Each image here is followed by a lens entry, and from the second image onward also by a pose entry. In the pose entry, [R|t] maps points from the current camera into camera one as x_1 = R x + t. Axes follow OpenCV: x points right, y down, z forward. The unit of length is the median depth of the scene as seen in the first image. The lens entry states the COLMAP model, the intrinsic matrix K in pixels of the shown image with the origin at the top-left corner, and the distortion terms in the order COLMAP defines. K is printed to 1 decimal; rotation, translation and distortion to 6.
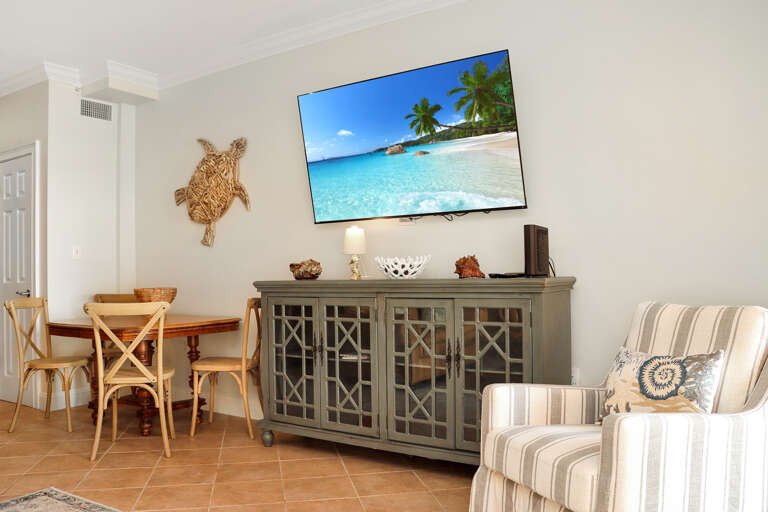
lens RADIAL K [[631.1, 0, 383.7], [0, 631.1, 282.8], [0, 0, 1]] dist [-0.060139, -0.000265]
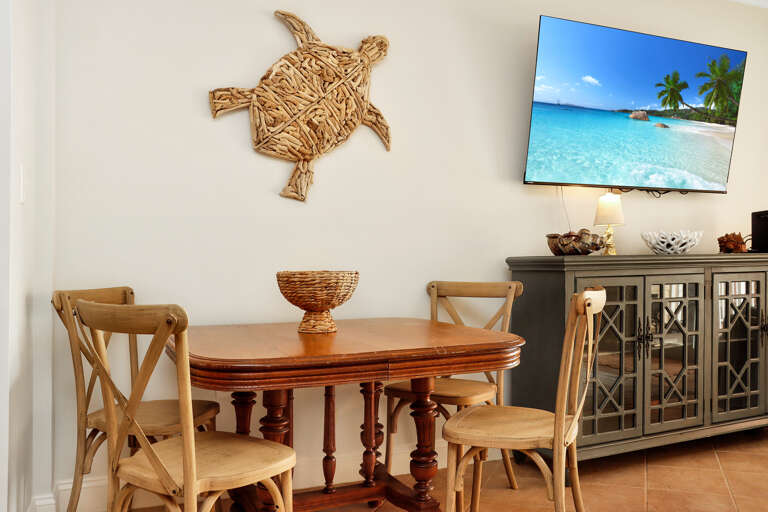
lens RADIAL K [[641.2, 0, 384.0], [0, 641.2, 256.0], [0, 0, 1]] dist [-0.109573, 0.007983]
pose [[0.561196, 0.027444, 0.827228, -0.992304], [0.014273, 0.998981, -0.042825, 0.030294], [-0.827560, 0.035840, 0.560232, 0.842309]]
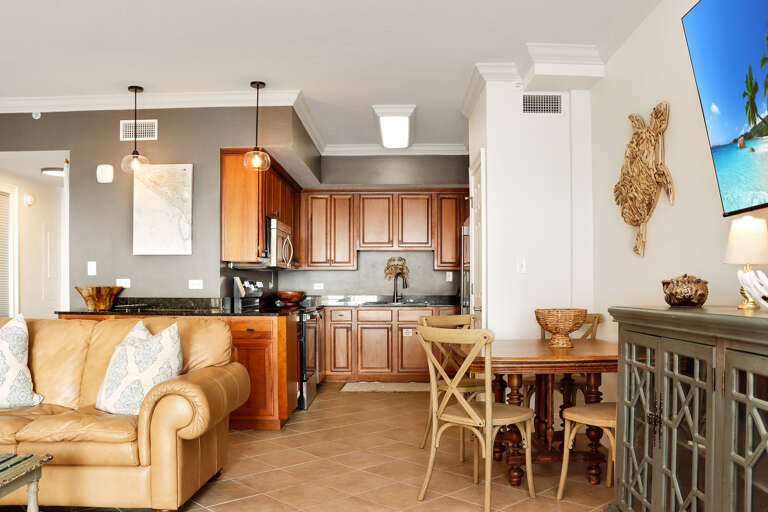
lens RADIAL K [[659.7, 0, 384.7], [0, 659.7, 312.2], [0, 0, 1]] dist [-0.116607, 0.000712]
pose [[0.551416, 0.043390, -0.833101, 0.278607], [-0.017077, 0.999024, 0.040728, -0.022924], [0.834055, -0.008231, 0.551619, 0.436745]]
